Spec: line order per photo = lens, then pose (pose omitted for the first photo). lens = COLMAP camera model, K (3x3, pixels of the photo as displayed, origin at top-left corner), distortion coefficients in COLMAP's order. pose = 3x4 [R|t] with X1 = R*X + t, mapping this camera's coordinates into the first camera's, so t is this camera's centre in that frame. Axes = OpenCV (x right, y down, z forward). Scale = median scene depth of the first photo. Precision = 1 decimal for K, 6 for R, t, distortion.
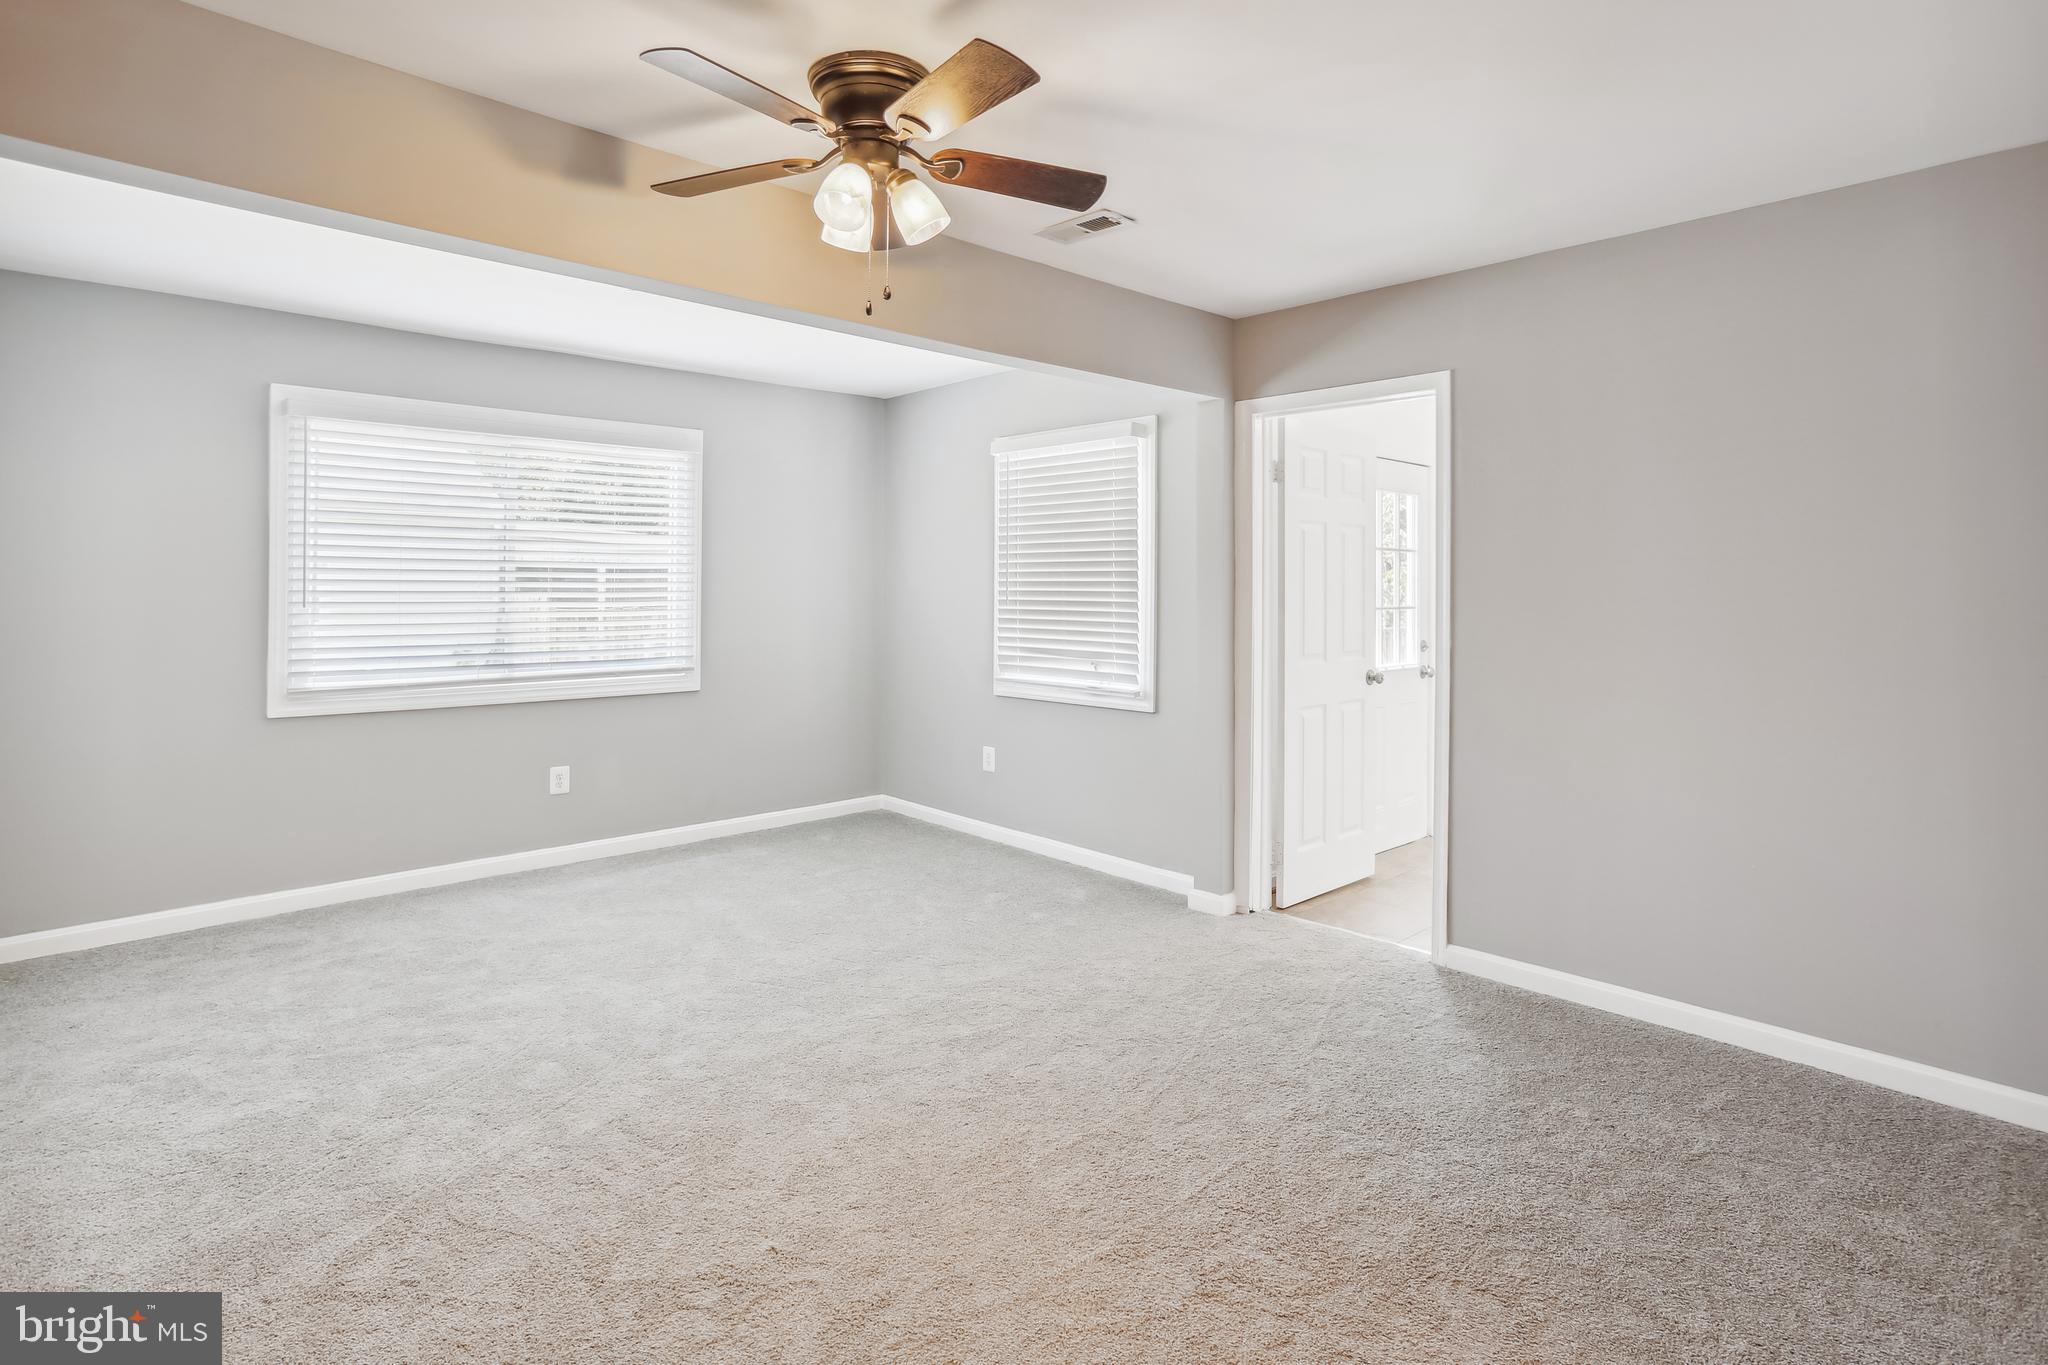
lens RADIAL K [[1044.0, 0, 1010.4], [0, 1044.0, 581.6], [0, 0, 1]] dist [-0.026768, 0.025218]
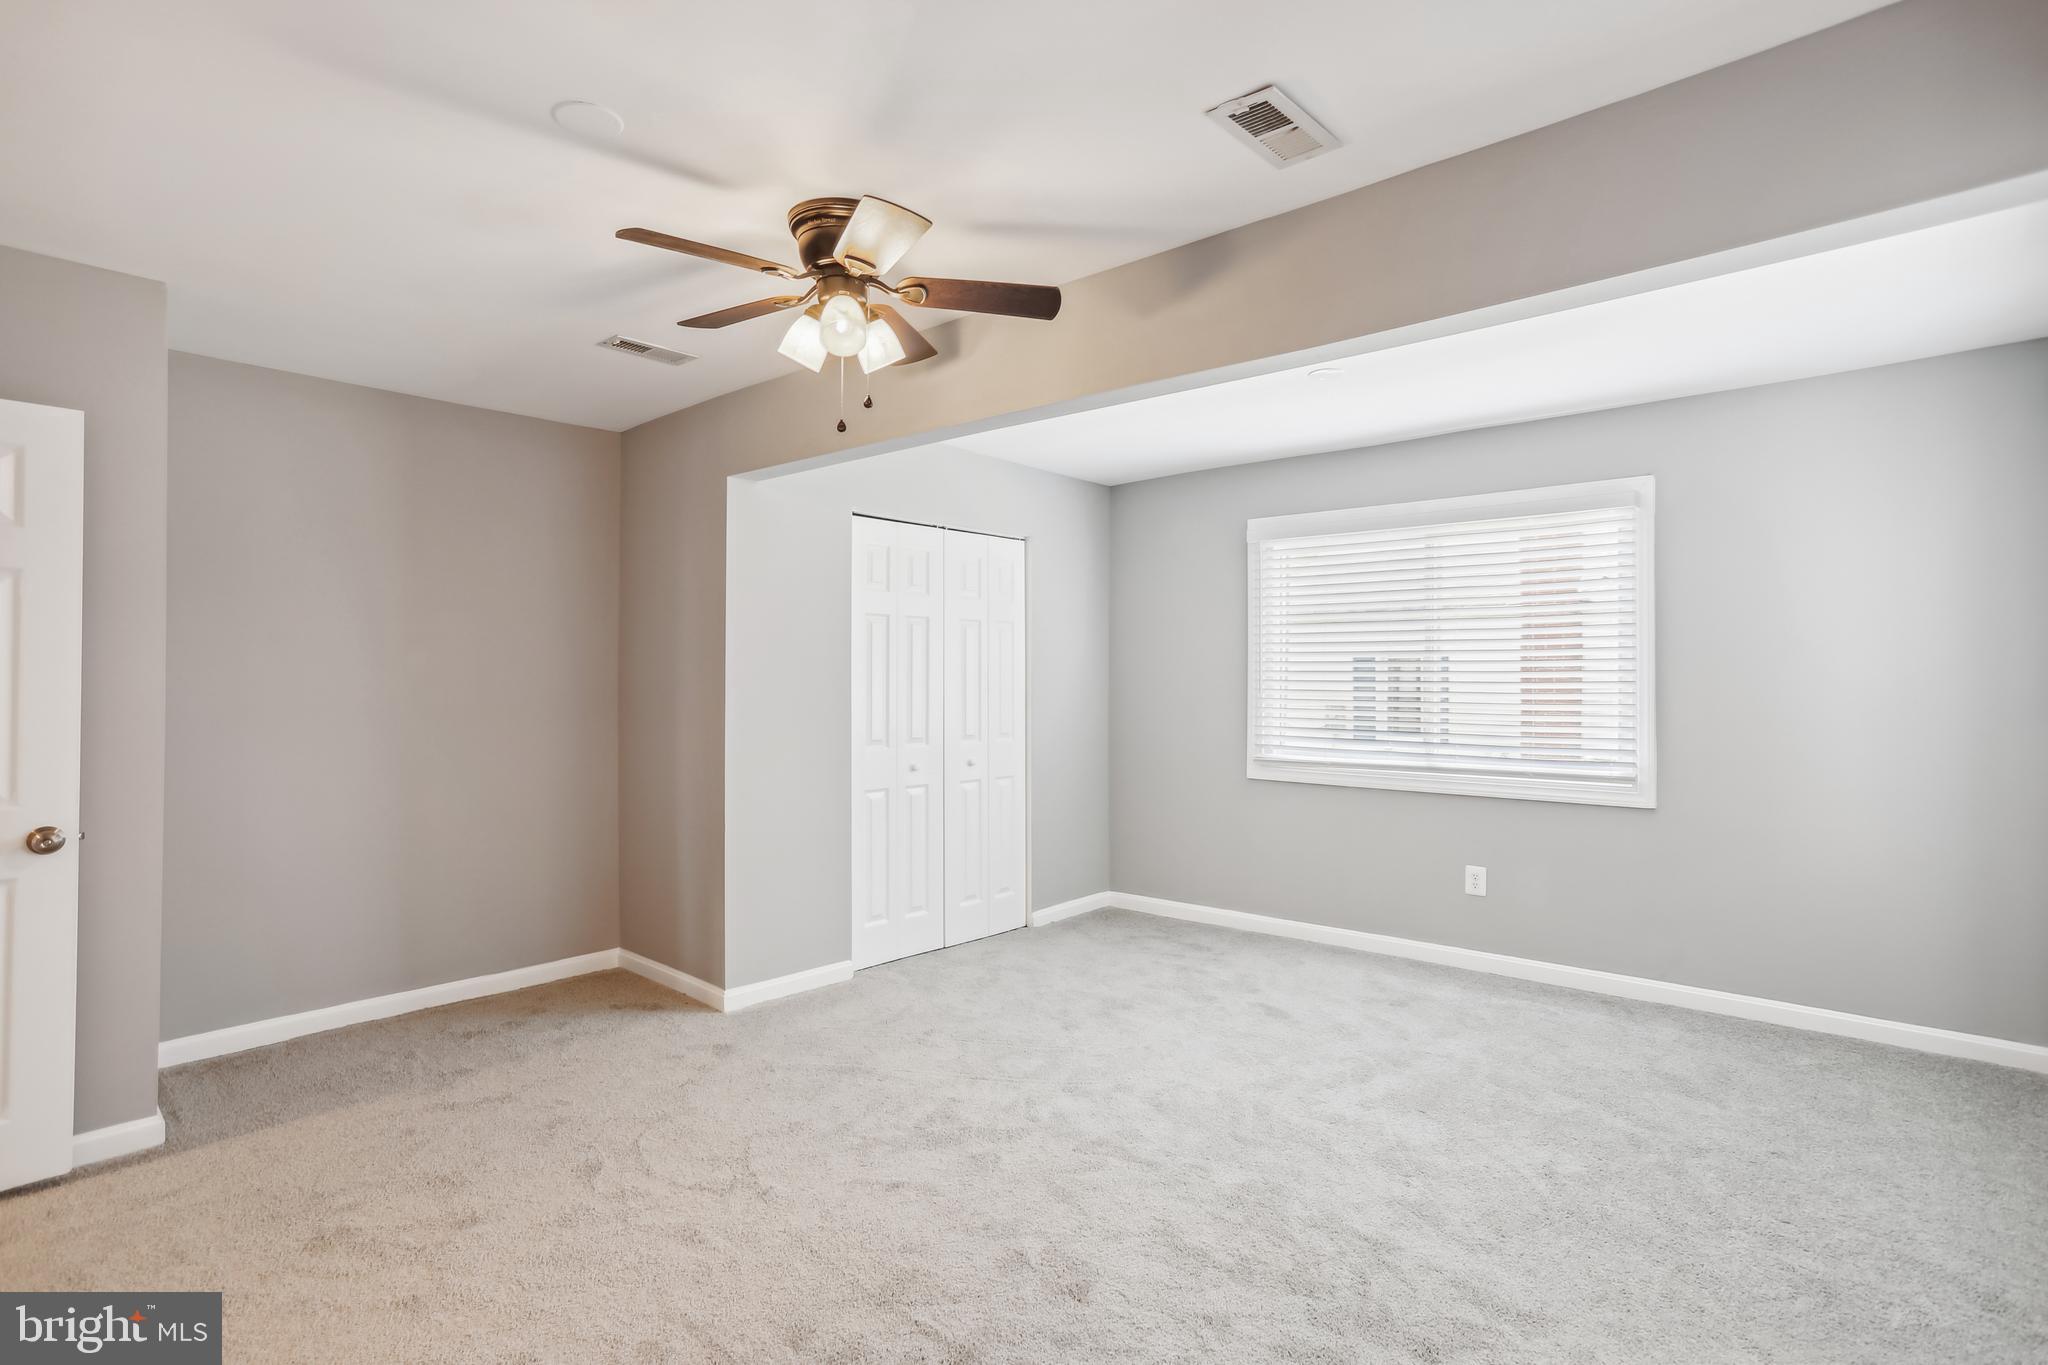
lens RADIAL K [[1021.6, 0, 1030.4], [0, 1021.6, 671.8], [0, 0, 1]] dist [-0.048255, 0.023633]
pose [[0.105314, -0.008219, -0.994405, 0.465237], [0.004867, 0.999958, -0.007749, 0.006145], [0.994427, -0.004024, 0.105350, 0.525905]]
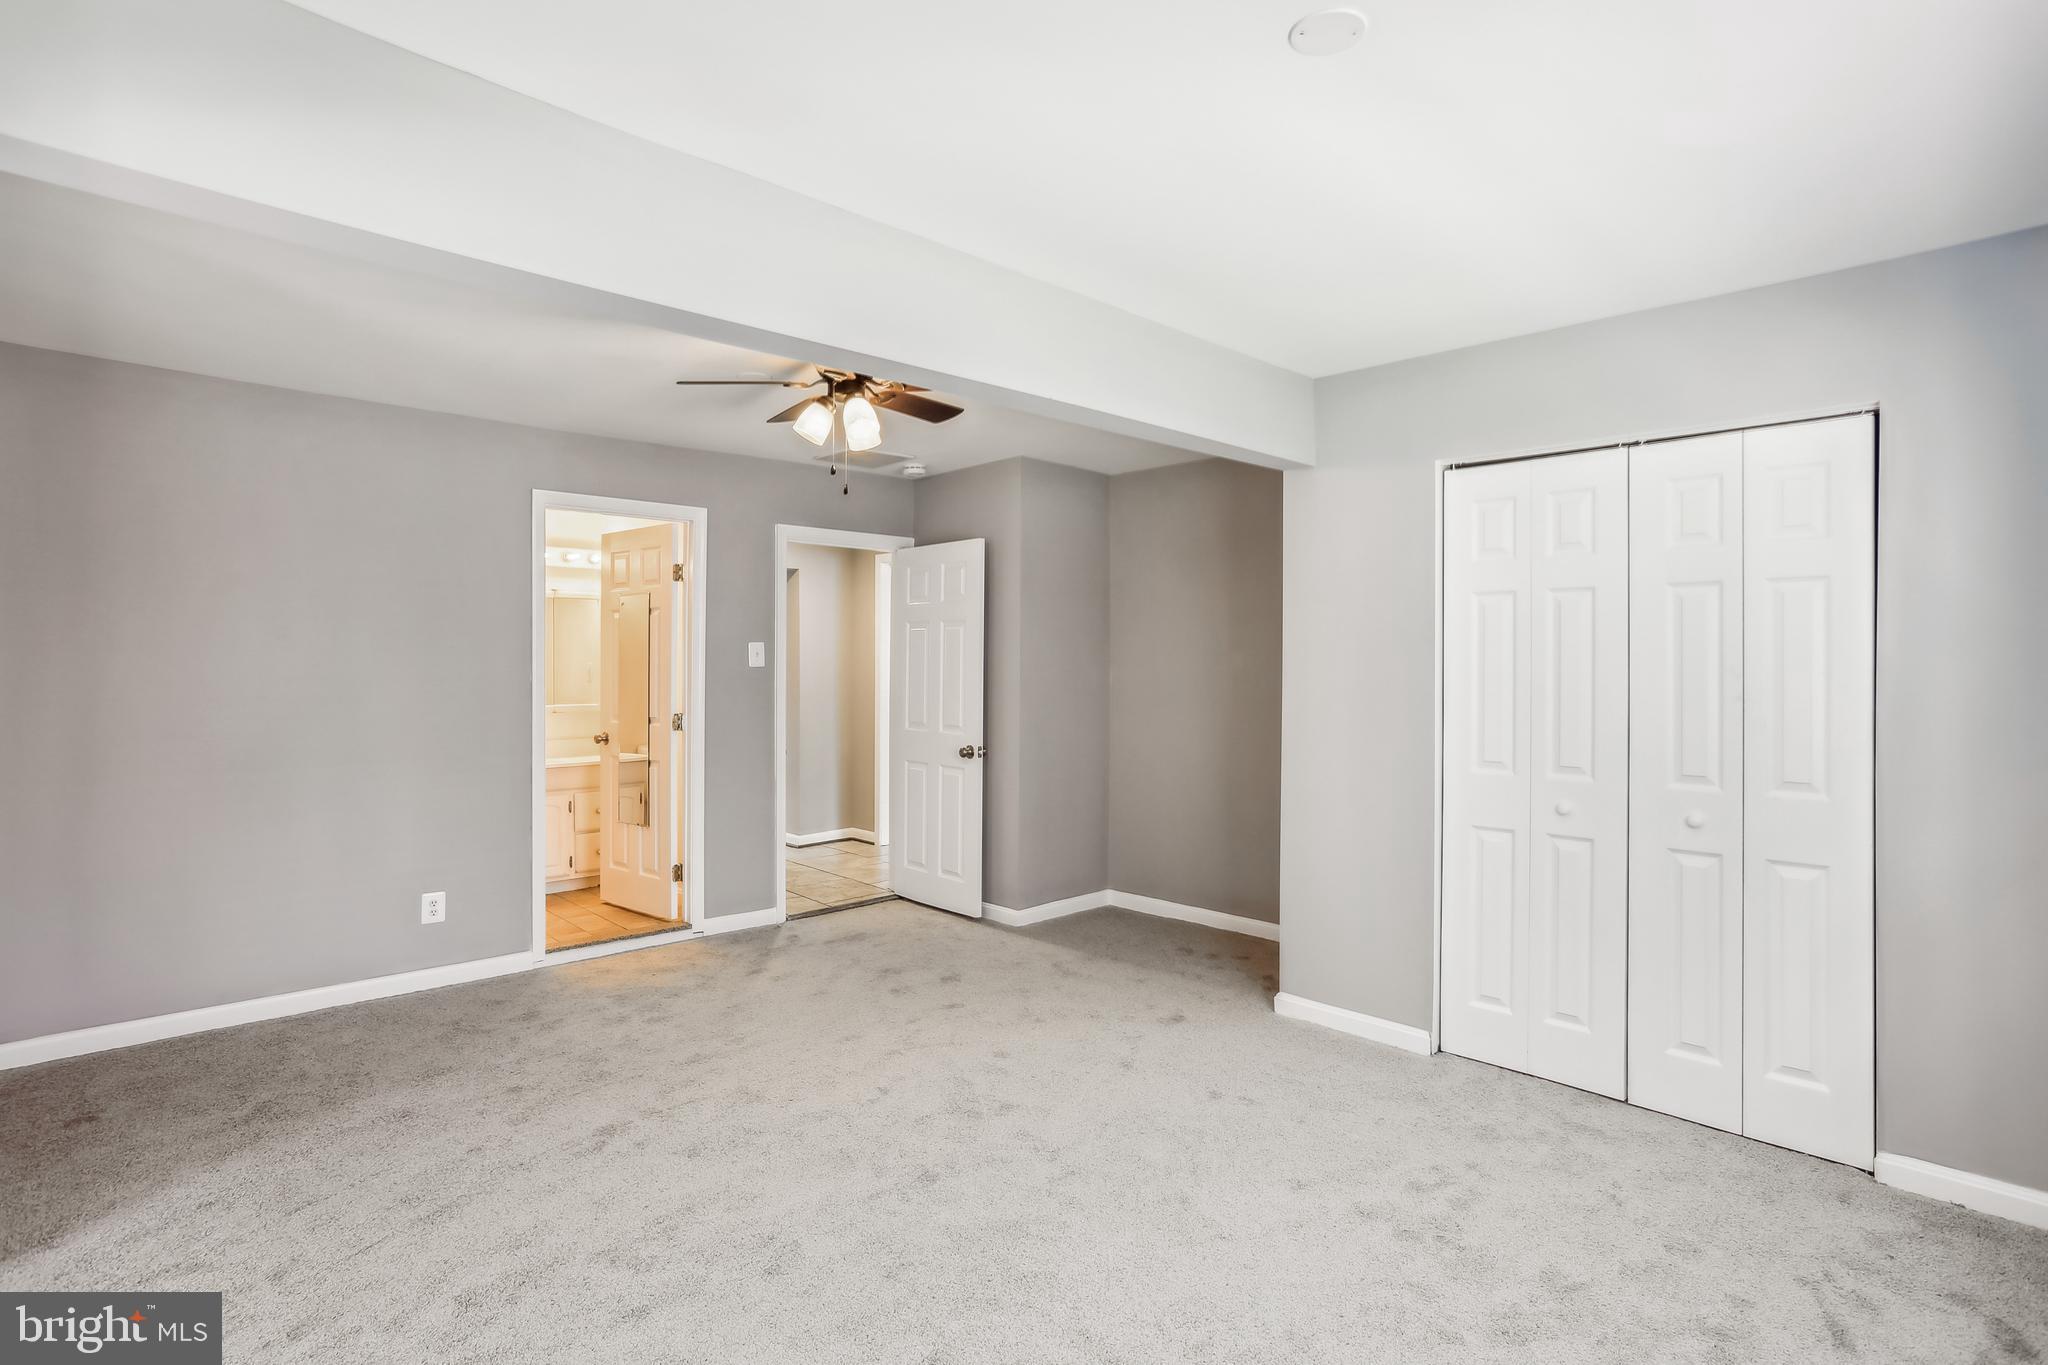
lens RADIAL K [[1021.6, 0, 1030.4], [0, 1021.6, 671.8], [0, 0, 1]] dist [-0.048255, 0.023633]
pose [[-0.999768, -0.005966, -0.020709, -0.194101], [-0.005945, 0.999982, -0.001062, 0.002368], [0.020715, -0.000939, -0.999785, 1.208058]]
